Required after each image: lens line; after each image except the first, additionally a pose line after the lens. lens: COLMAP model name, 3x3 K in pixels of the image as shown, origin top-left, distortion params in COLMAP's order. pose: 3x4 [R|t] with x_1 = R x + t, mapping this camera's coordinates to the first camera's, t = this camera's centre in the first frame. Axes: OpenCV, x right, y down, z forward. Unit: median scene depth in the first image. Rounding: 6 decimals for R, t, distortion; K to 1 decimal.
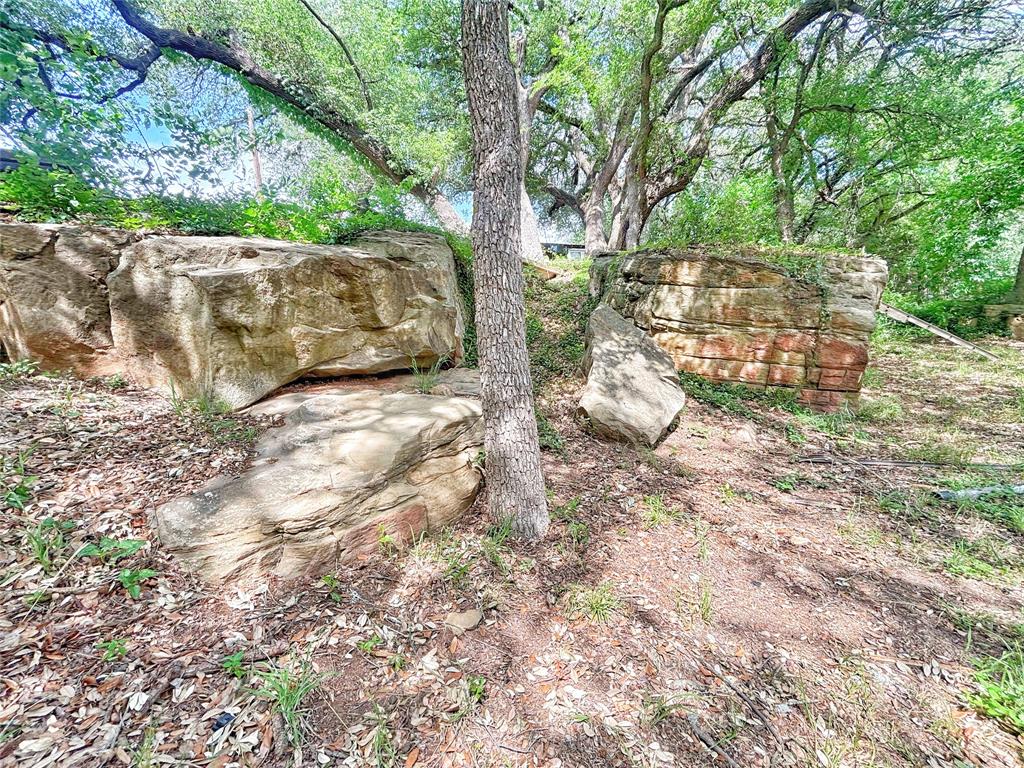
lens RADIAL K [[414.0, 0, 509.2], [0, 414.0, 383.5], [0, 0, 1]] dist [-0.000638, 0.000497]
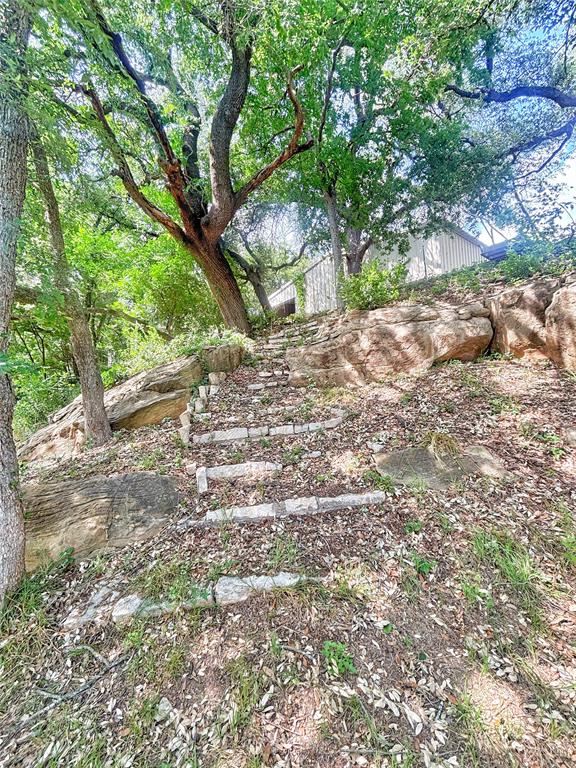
lens RADIAL K [[310.5, 0, 286.9], [0, 310.5, 383.4], [0, 0, 1]] dist [-0.000638, 0.000497]
pose [[0.150677, 0.101848, -0.983323, 0.173945], [0.001707, 0.994651, 0.103283, -0.037019], [0.988582, -0.017241, 0.149697, -0.236993]]
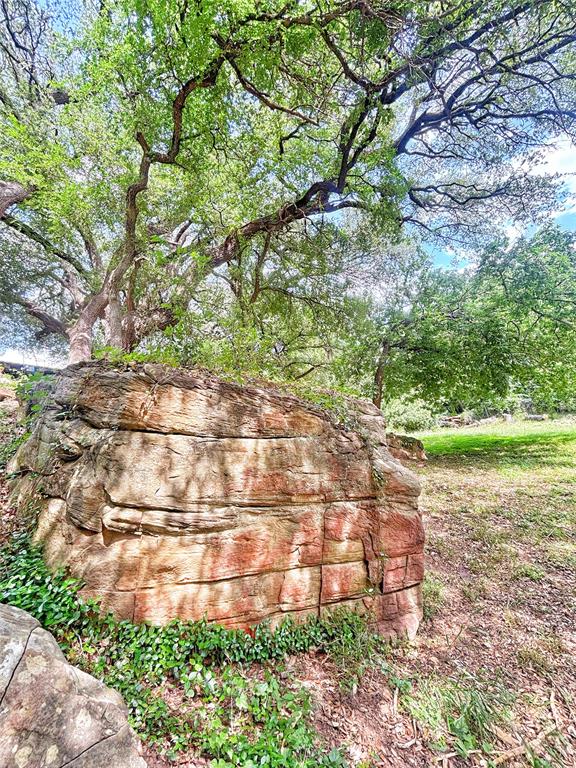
lens RADIAL K [[311.4, 0, 284.4], [0, 311.4, 382.4], [0, 0, 1]] dist [-0.002466, 0.000323]
pose [[0.744152, 0.093536, 0.661430, 0.269449], [0.122695, 0.954165, -0.272973, -0.177586], [-0.656646, 0.284288, 0.698567, 0.637970]]
